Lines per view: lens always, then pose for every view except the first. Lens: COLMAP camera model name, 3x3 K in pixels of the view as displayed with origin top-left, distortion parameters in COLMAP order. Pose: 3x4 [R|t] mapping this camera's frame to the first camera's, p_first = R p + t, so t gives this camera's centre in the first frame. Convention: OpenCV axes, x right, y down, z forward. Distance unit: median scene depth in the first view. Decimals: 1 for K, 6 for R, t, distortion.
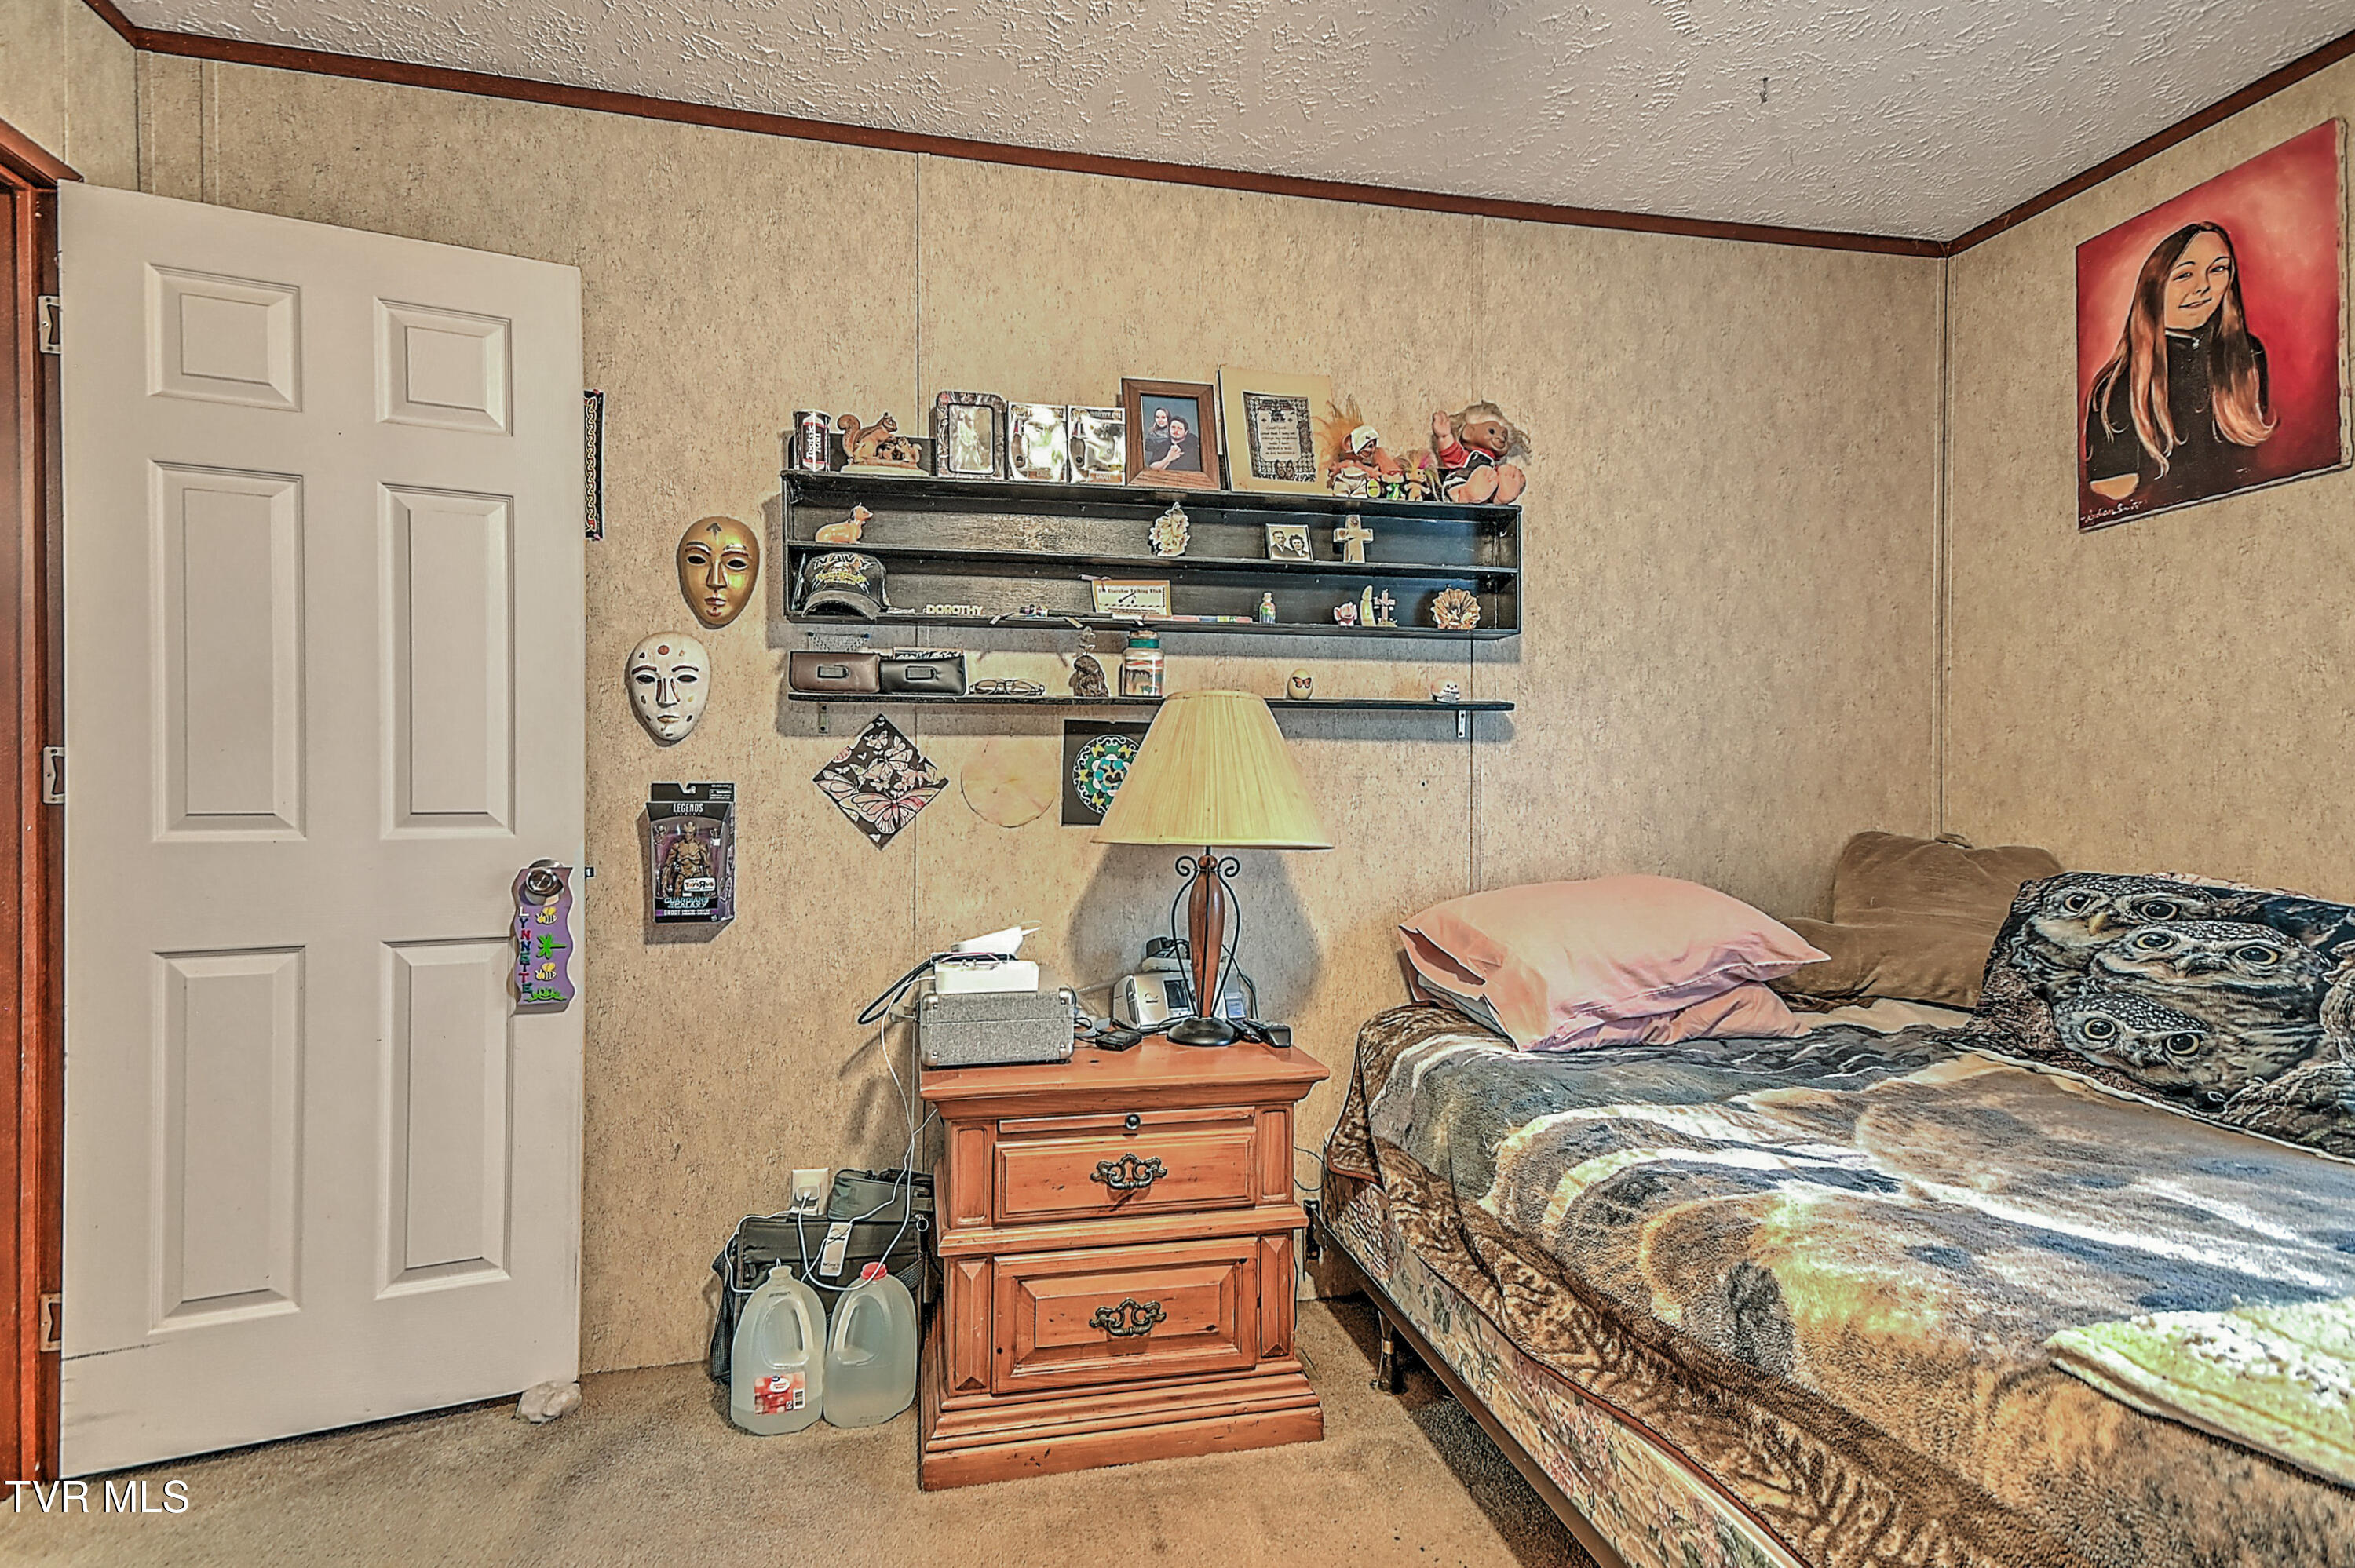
lens RADIAL K [[1136.3, 0, 1168.1], [0, 1136.3, 792.5], [0, 0, 1]] dist [0.031727, 0.001479]
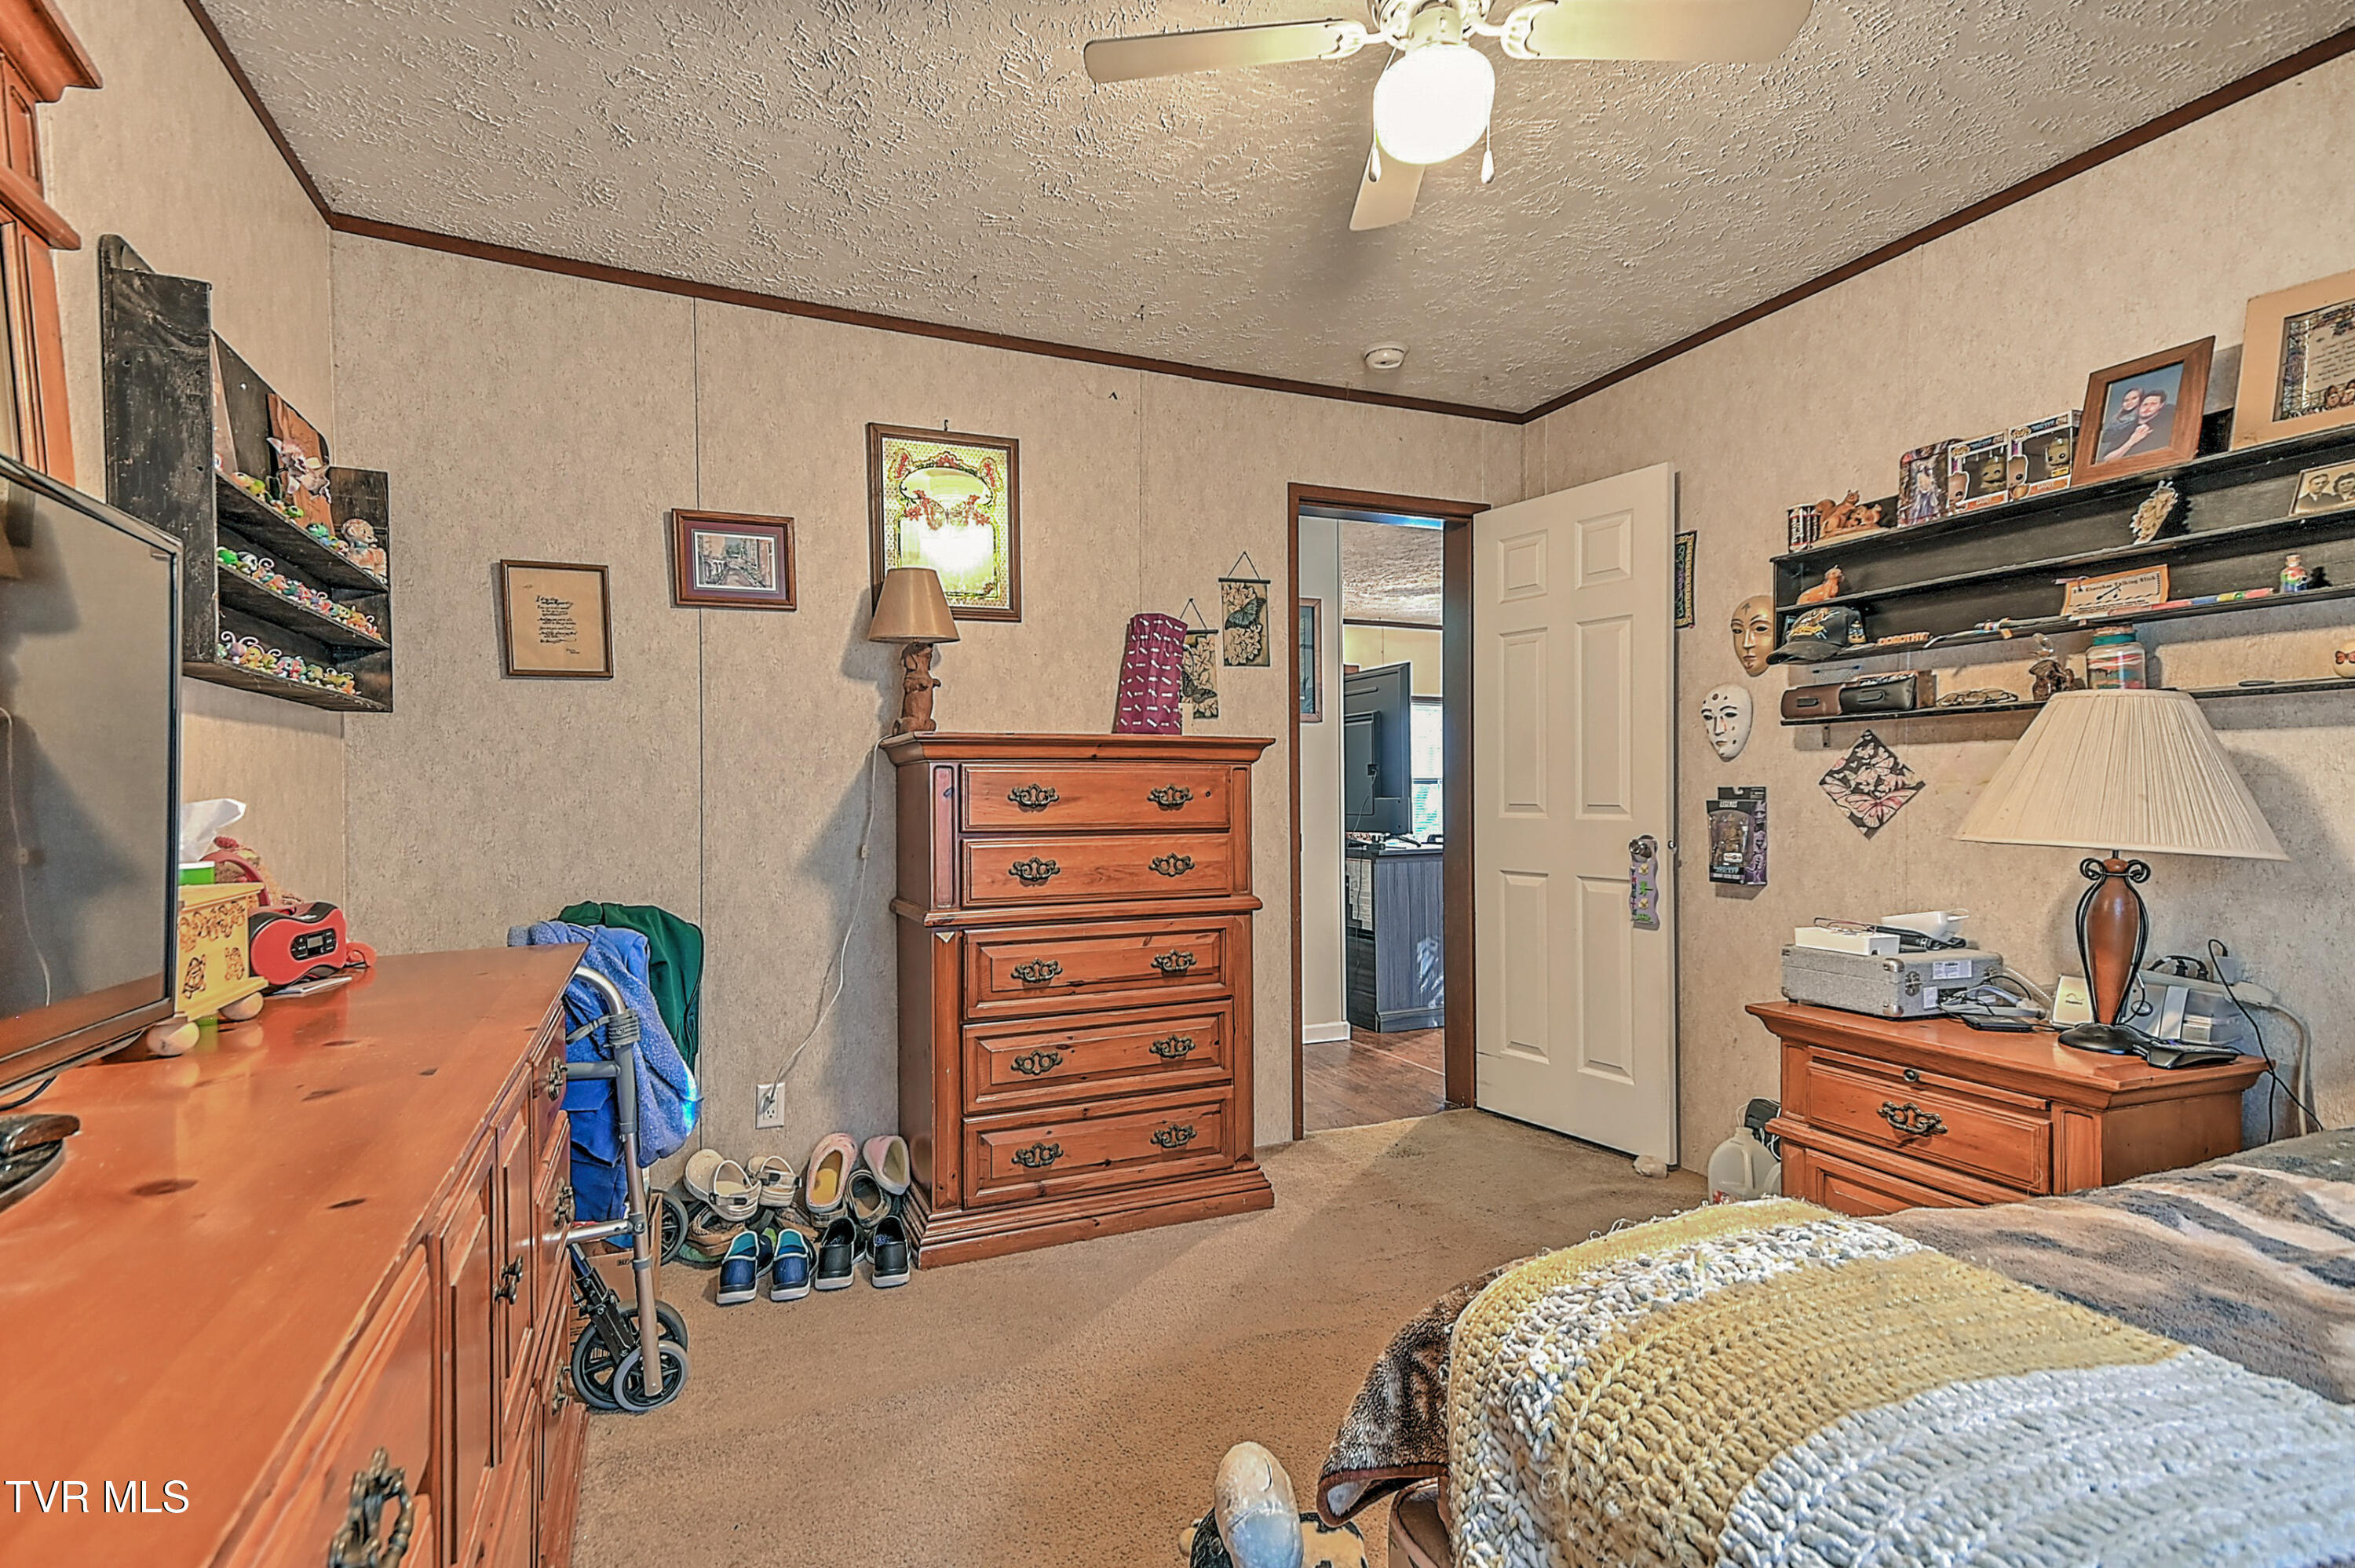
lens RADIAL K [[1118.2, 0, 1167.0], [0, 1118.2, 799.3], [0, 0, 1]] dist [0.050280, 0.001697]
pose [[0.199745, 0.005988, -0.979830, 0.807157], [0.003971, 0.999968, 0.006921, -0.005341], [0.979840, -0.005273, 0.199715, 0.015930]]
